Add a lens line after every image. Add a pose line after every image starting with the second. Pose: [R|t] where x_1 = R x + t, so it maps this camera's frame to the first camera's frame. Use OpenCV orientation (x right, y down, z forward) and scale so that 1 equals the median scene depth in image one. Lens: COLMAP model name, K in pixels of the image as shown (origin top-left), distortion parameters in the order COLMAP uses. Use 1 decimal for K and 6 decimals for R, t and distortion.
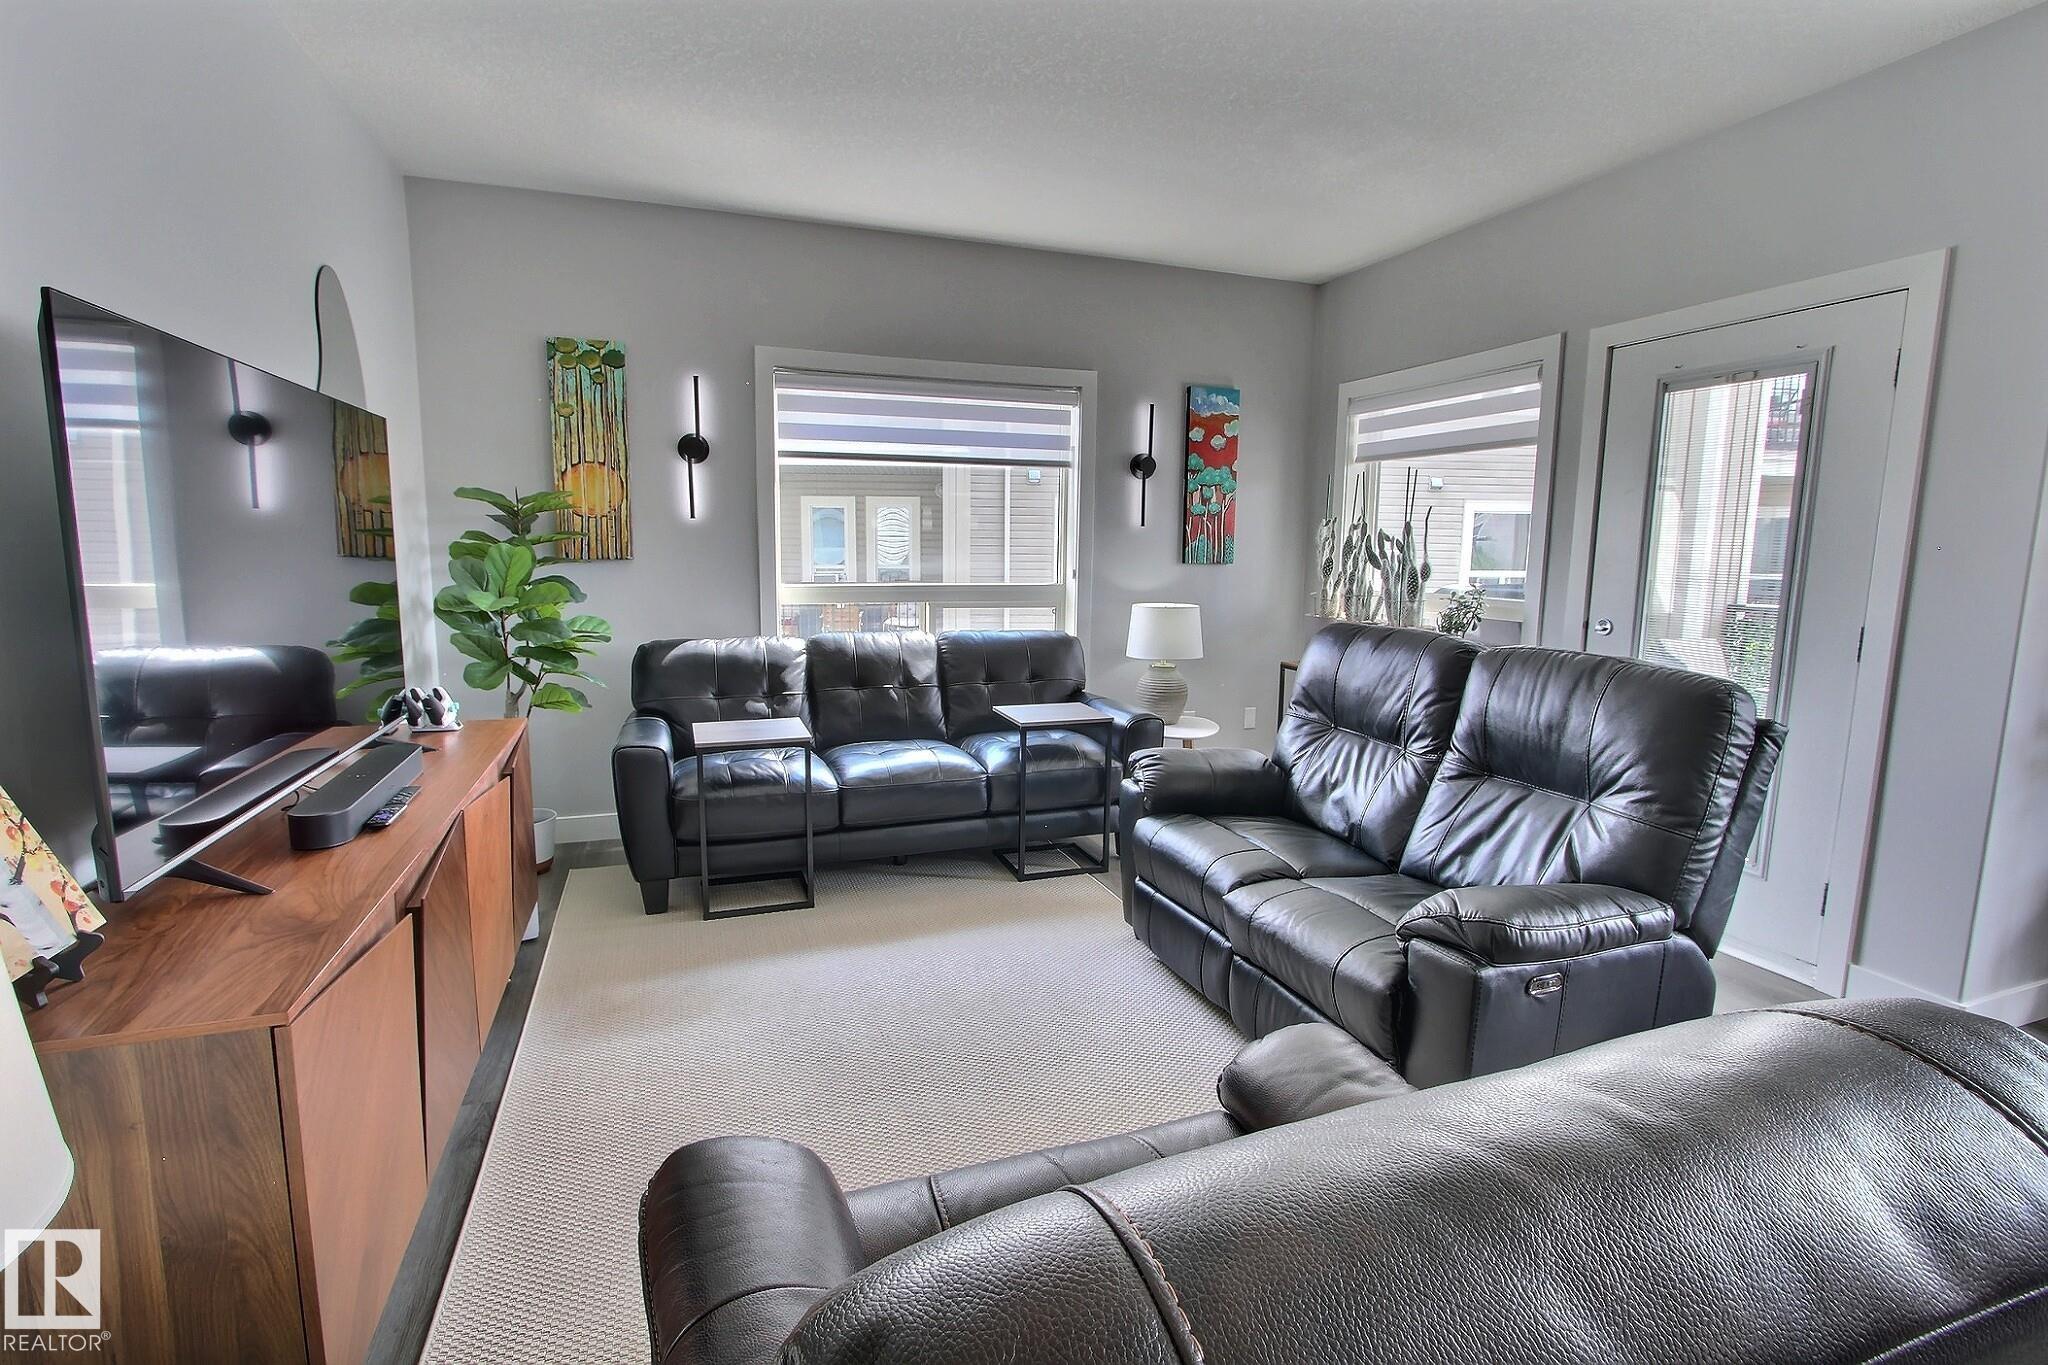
lens RADIAL K [[941.1, 0, 1011.9], [0, 941.1, 677.7], [0, 0, 1]] dist [-0.018534, 0.003207]
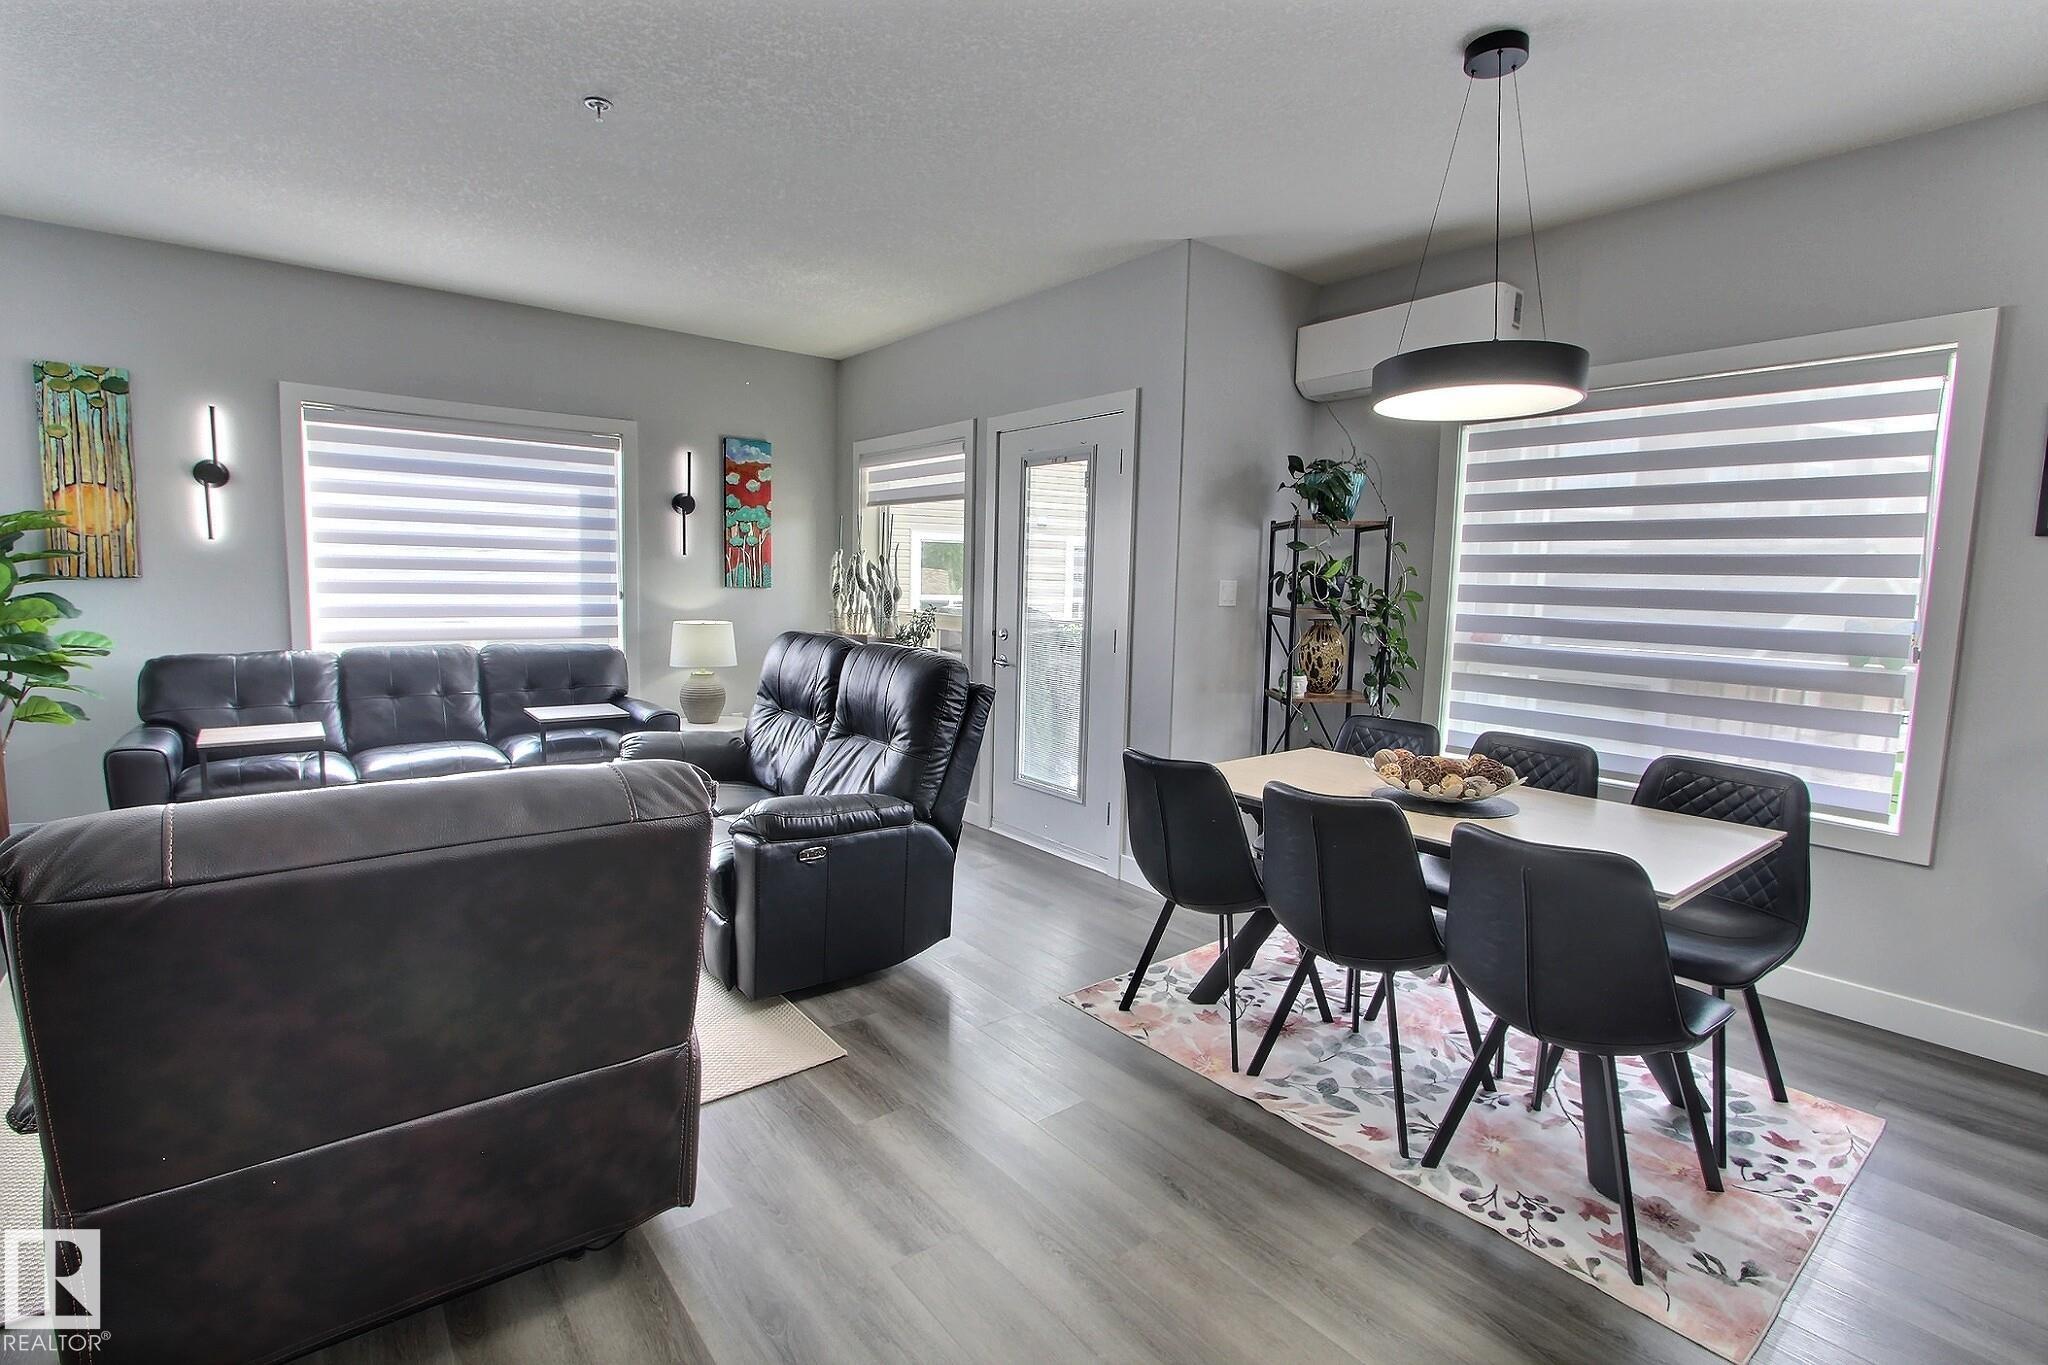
lens RADIAL K [[941.1, 0, 1014.1], [0, 941.1, 677.7], [0, 0, 1]] dist [-0.018534, 0.003207]
pose [[0.948339, -0.020732, 0.316579, 0.188583], [0.029920, 0.999260, -0.024190, 0.038844], [-0.315843, 0.032413, 0.948258, -0.279911]]
